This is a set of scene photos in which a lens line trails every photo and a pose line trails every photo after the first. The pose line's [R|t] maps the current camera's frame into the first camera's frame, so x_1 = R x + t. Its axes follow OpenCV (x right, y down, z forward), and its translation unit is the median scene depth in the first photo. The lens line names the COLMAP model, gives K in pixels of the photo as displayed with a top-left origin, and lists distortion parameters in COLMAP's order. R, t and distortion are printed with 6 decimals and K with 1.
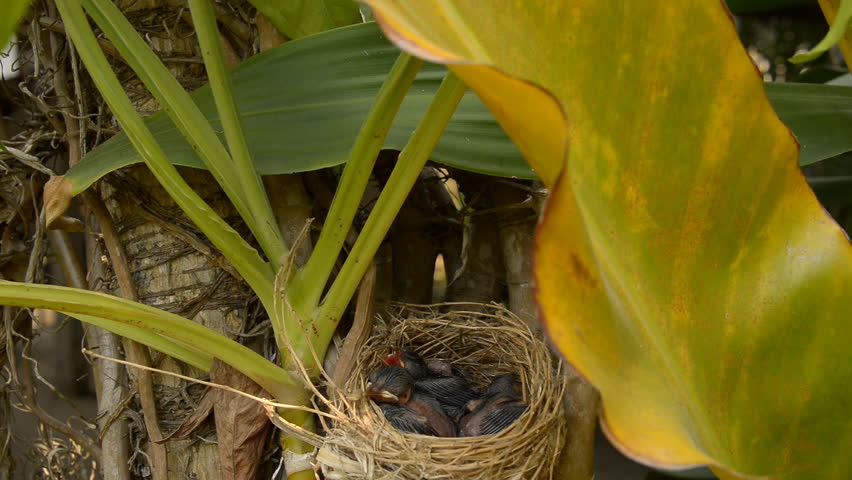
lens RADIAL K [[656.7, 0, 423.5], [0, 656.7, 241.9], [0, 0, 1]] dist [-0.038081, 0.001536]
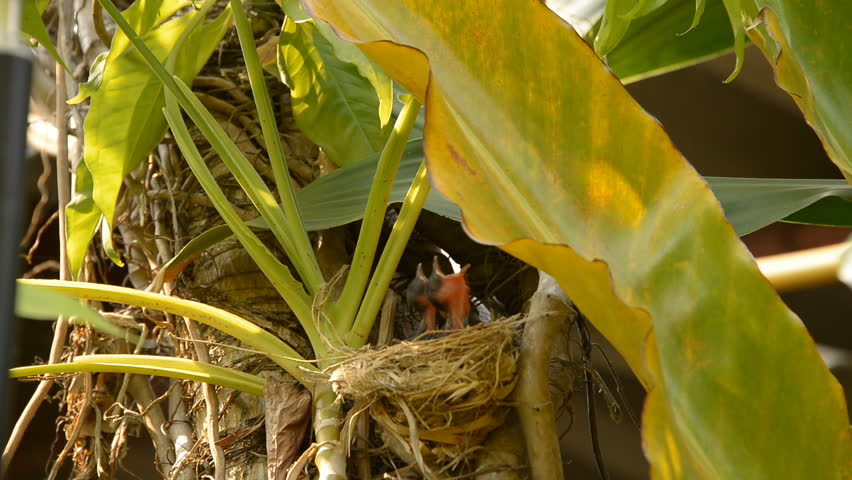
lens RADIAL K [[656.7, 0, 423.5], [0, 656.7, 241.9], [0, 0, 1]] dist [-0.038081, 0.001536]
pose [[0.991223, -0.070759, -0.111667, 0.144891], [0.038932, 0.963480, -0.264935, 0.305658], [0.126336, 0.258262, 0.957779, -0.241970]]
